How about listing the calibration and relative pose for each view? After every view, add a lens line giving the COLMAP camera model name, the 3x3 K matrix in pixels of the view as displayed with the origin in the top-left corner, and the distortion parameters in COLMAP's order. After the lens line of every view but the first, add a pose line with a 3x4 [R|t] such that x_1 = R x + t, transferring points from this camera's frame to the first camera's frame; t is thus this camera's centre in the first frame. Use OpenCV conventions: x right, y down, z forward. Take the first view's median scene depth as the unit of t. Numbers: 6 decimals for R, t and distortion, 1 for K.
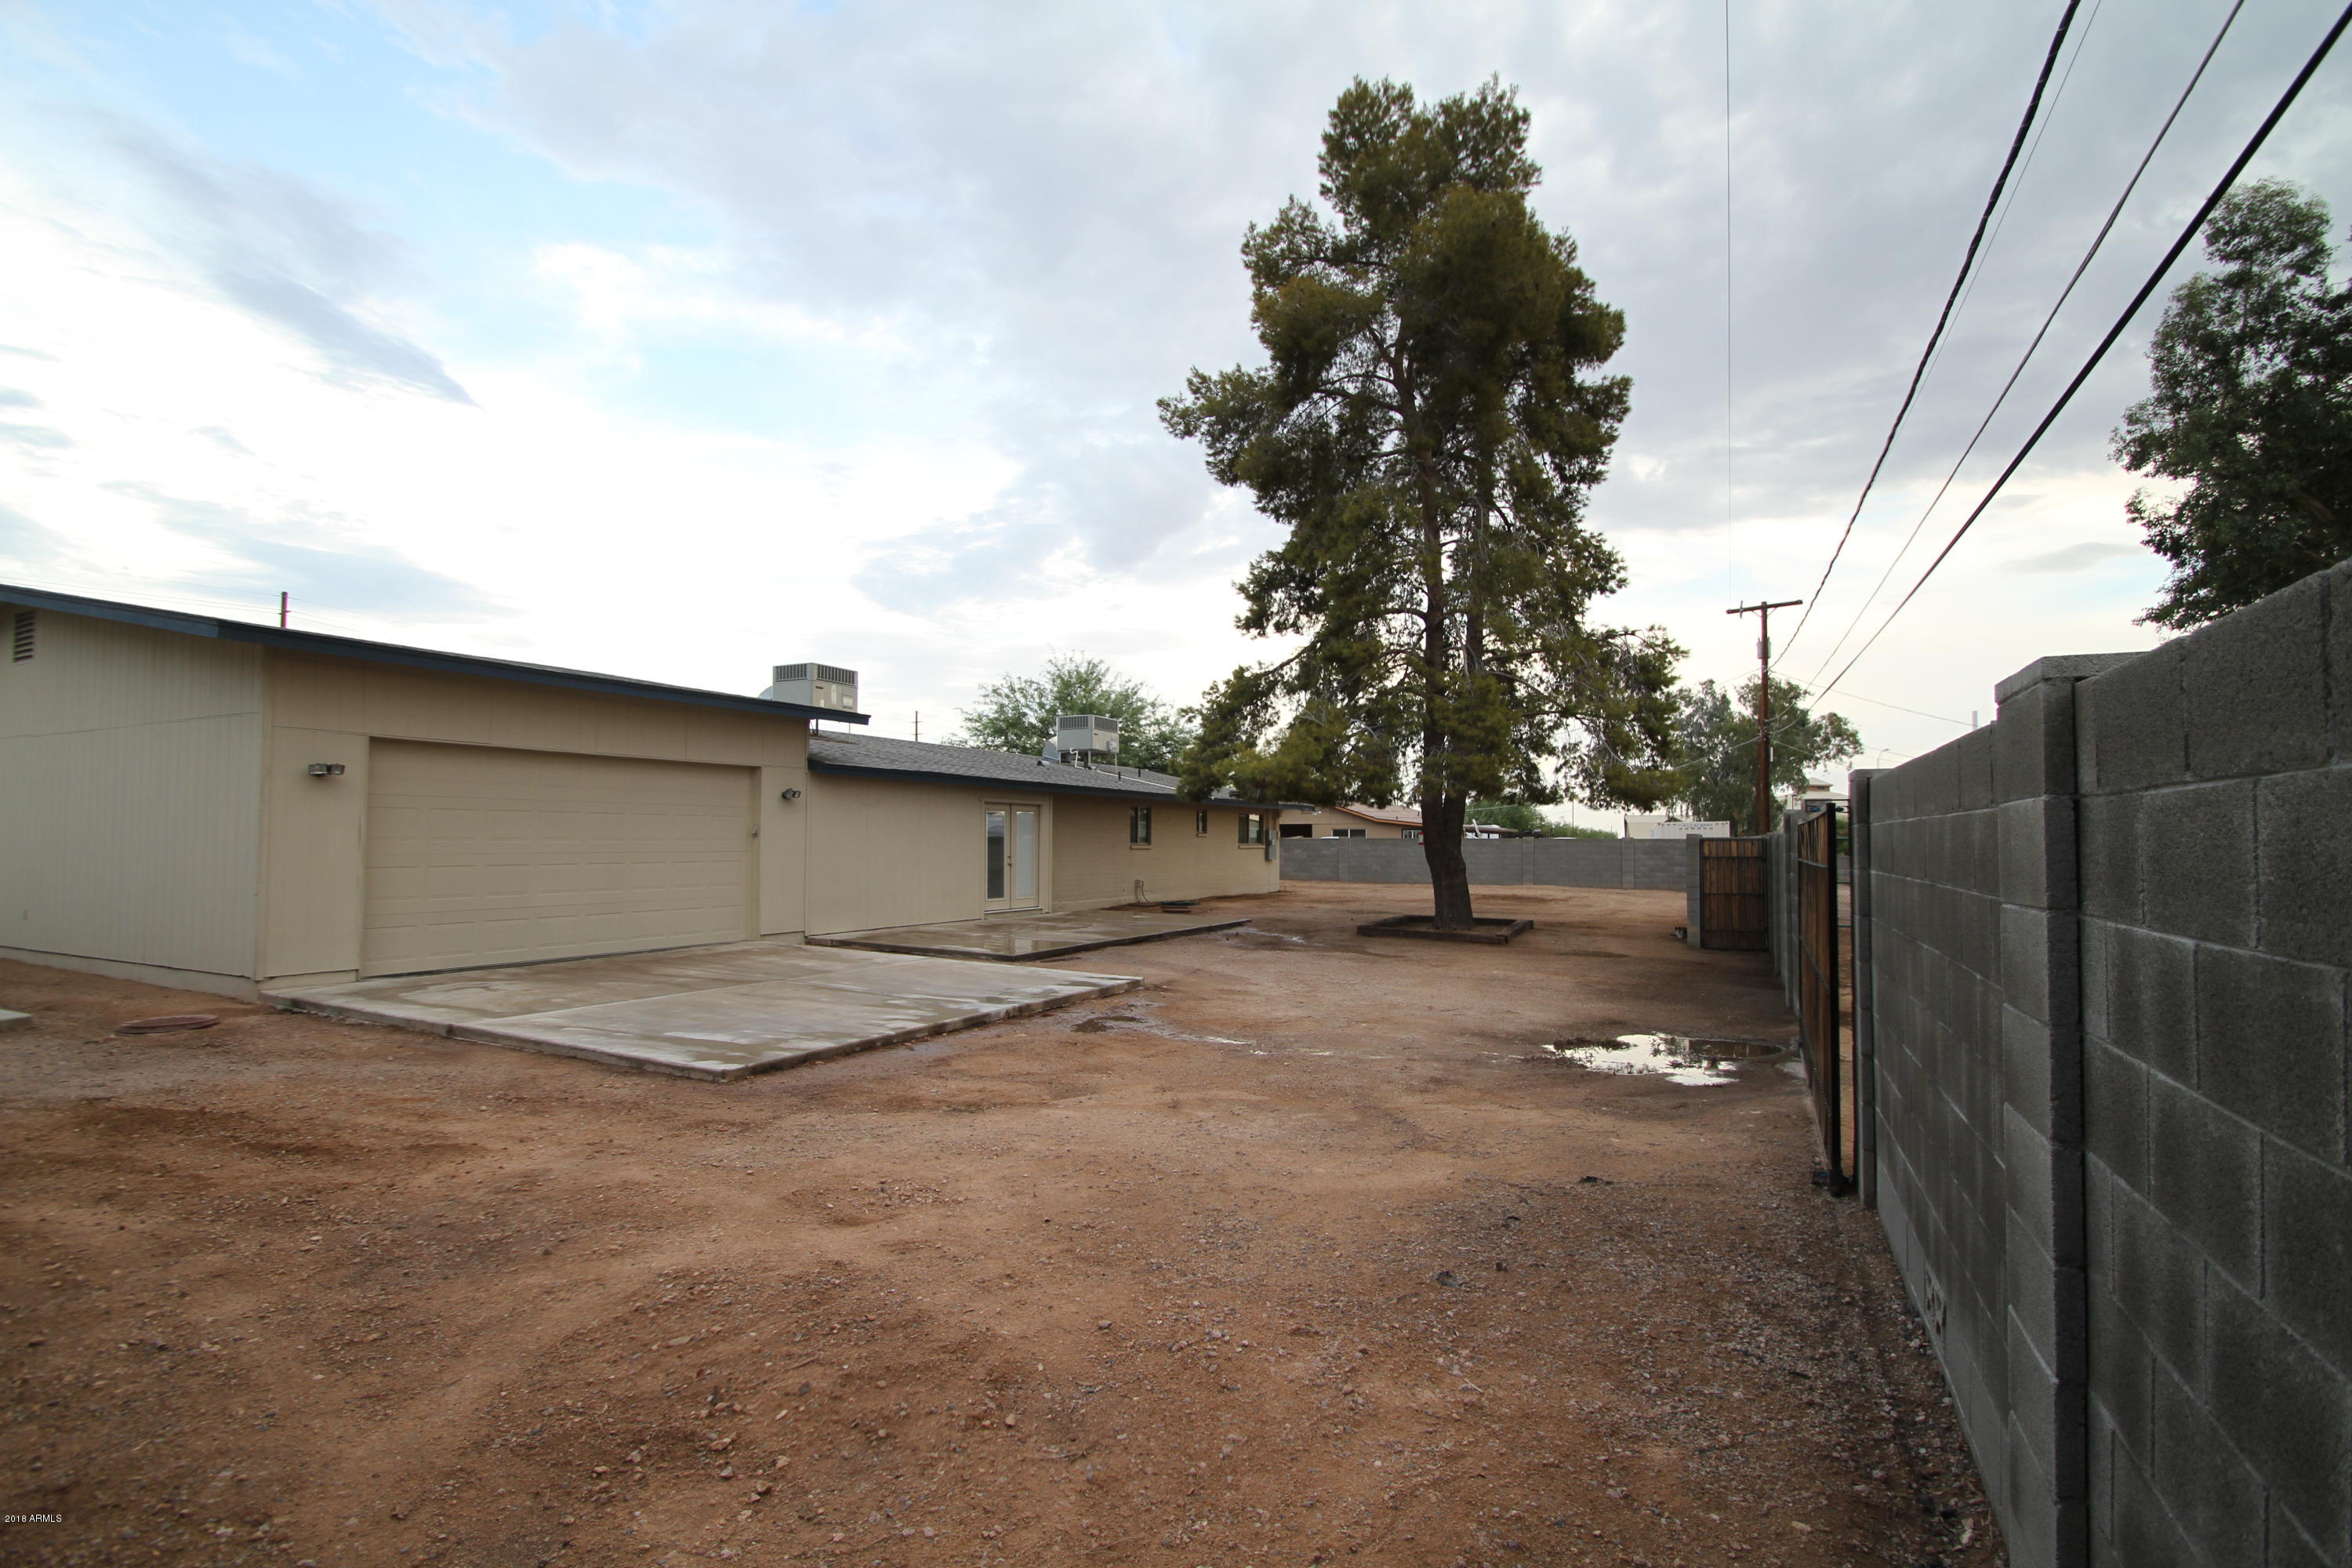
lens RADIAL K [[1114.5, 0, 1252.9], [0, 1114.5, 801.3], [0, 0, 1]] dist [-0.013866, -0.006080]
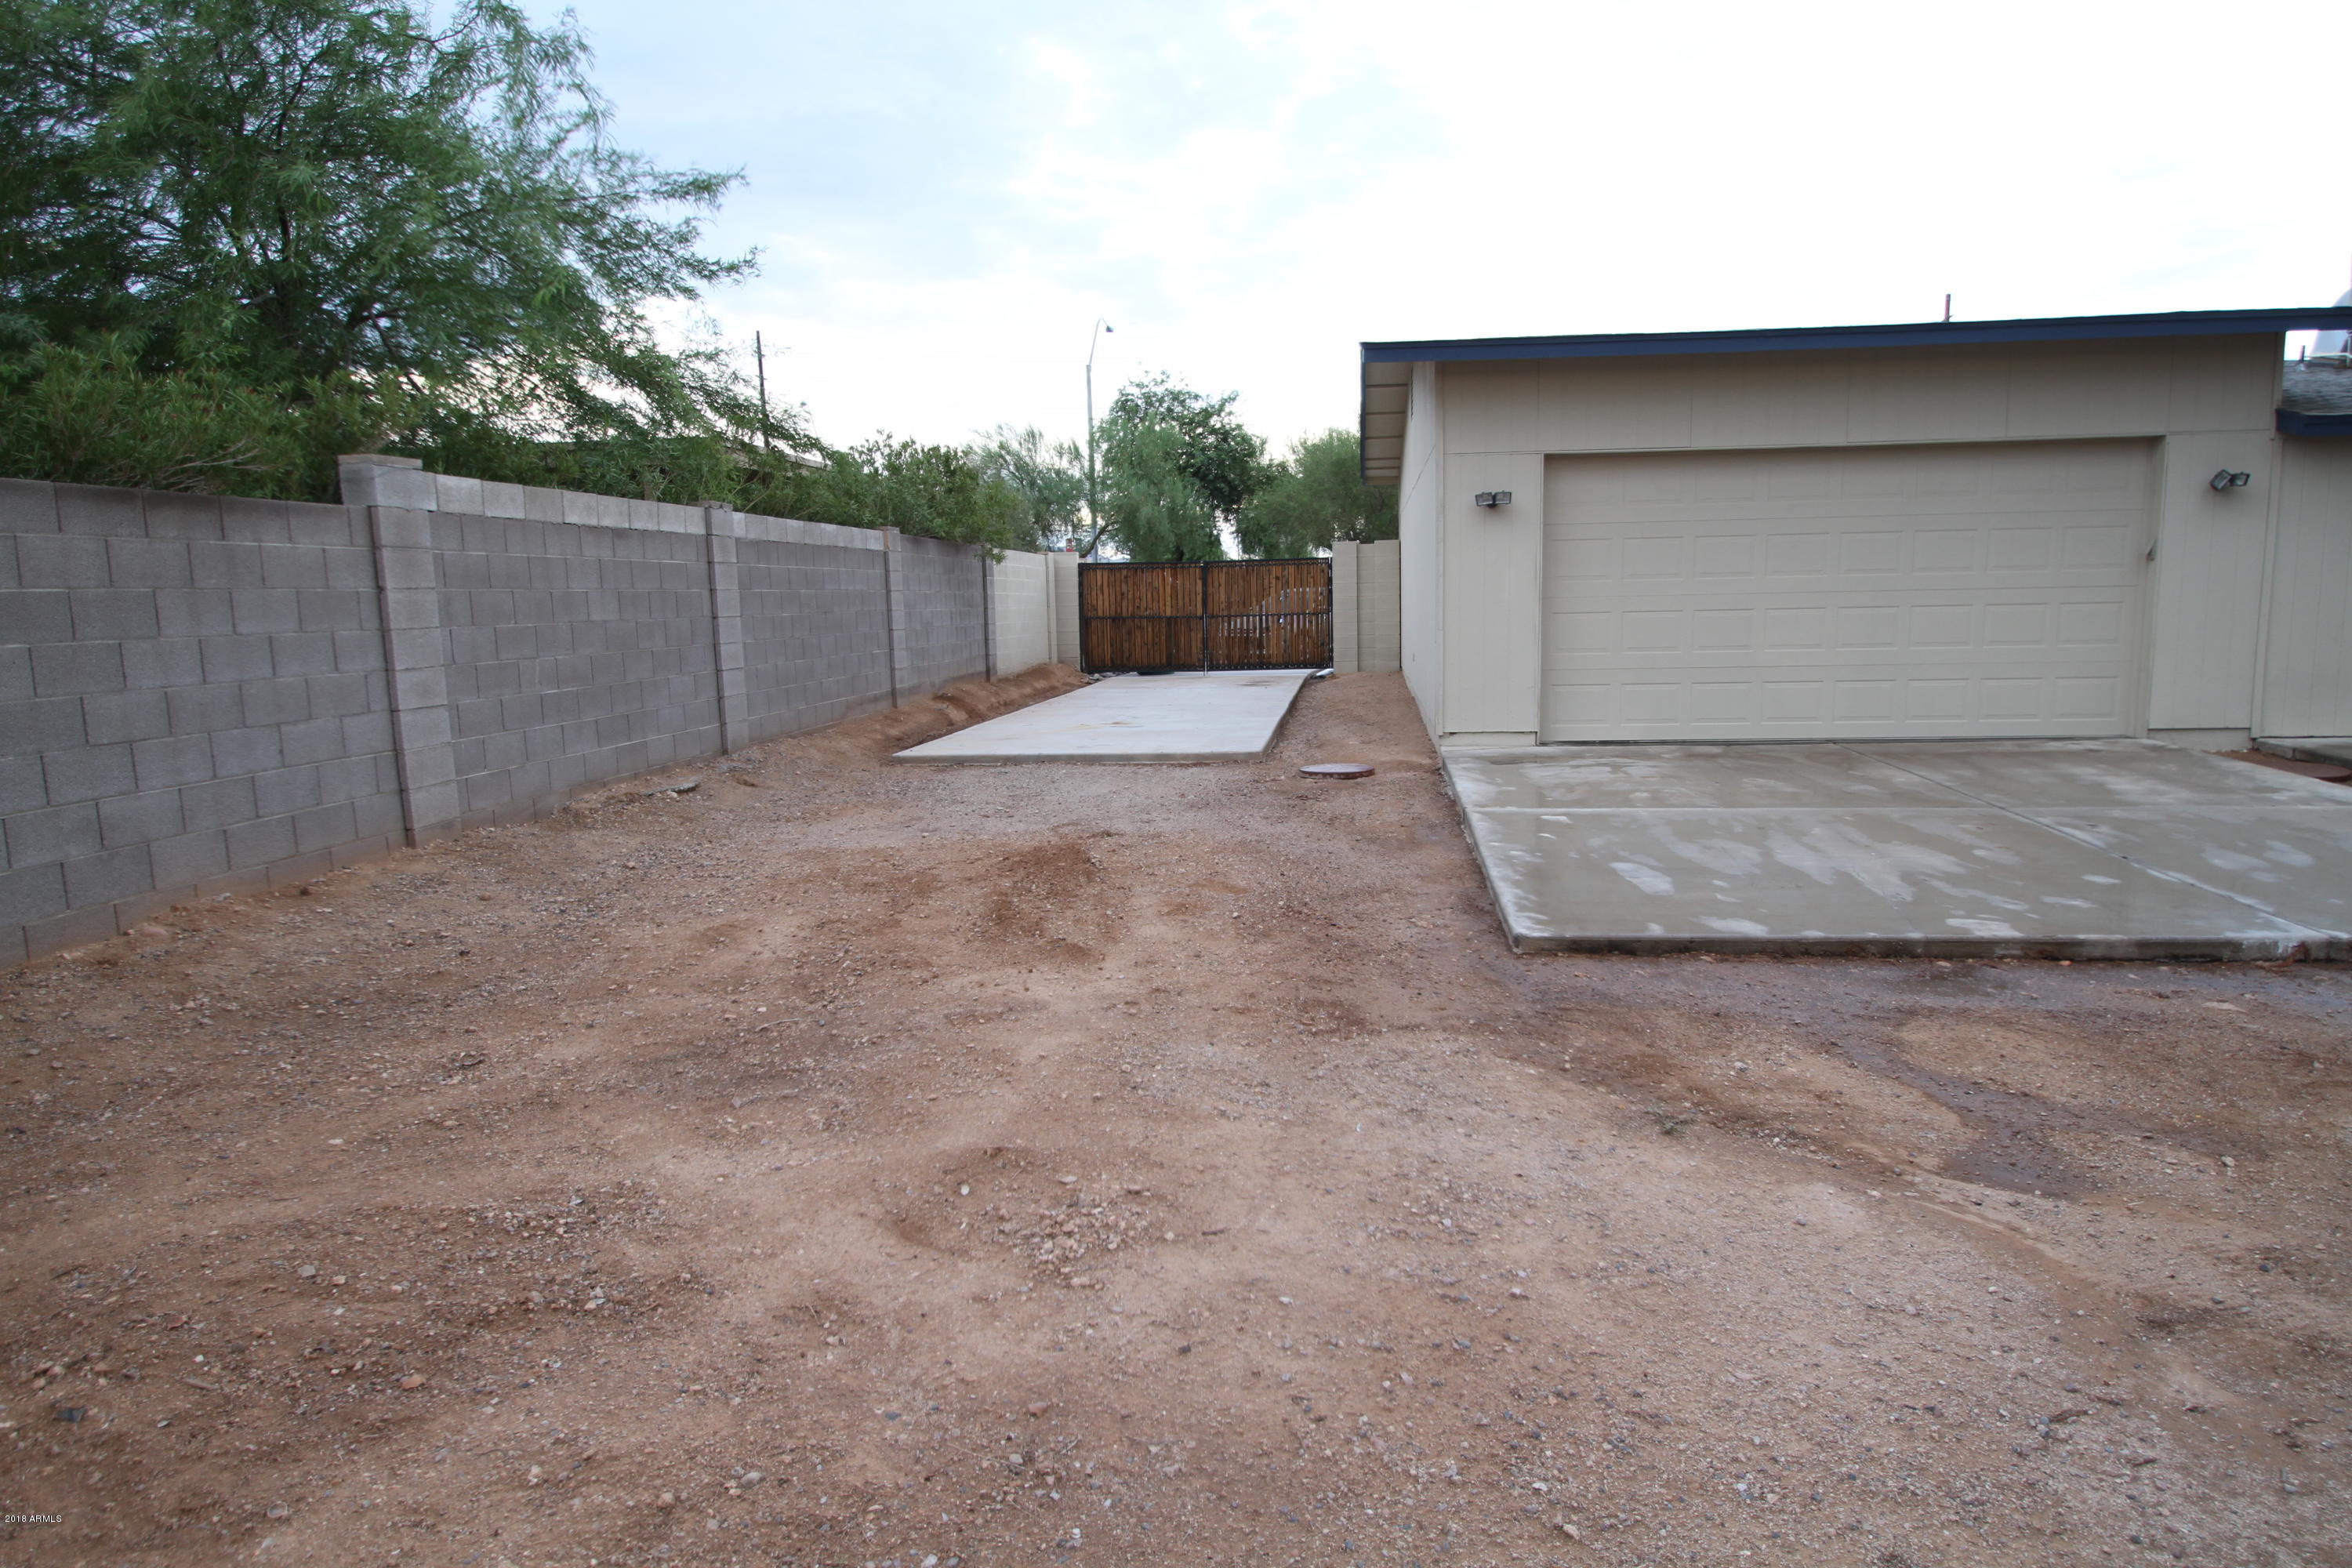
lens RADIAL K [[1403.2, 0, 1184.7], [0, 1403.2, 797.6], [0, 0, 1]] dist [-0.021160, -0.001577]
pose [[0.293484, 0.125217, -0.947728, 0.288950], [0.057535, 0.987274, 0.148258, 0.047747], [0.954231, -0.098039, 0.282545, 0.801270]]
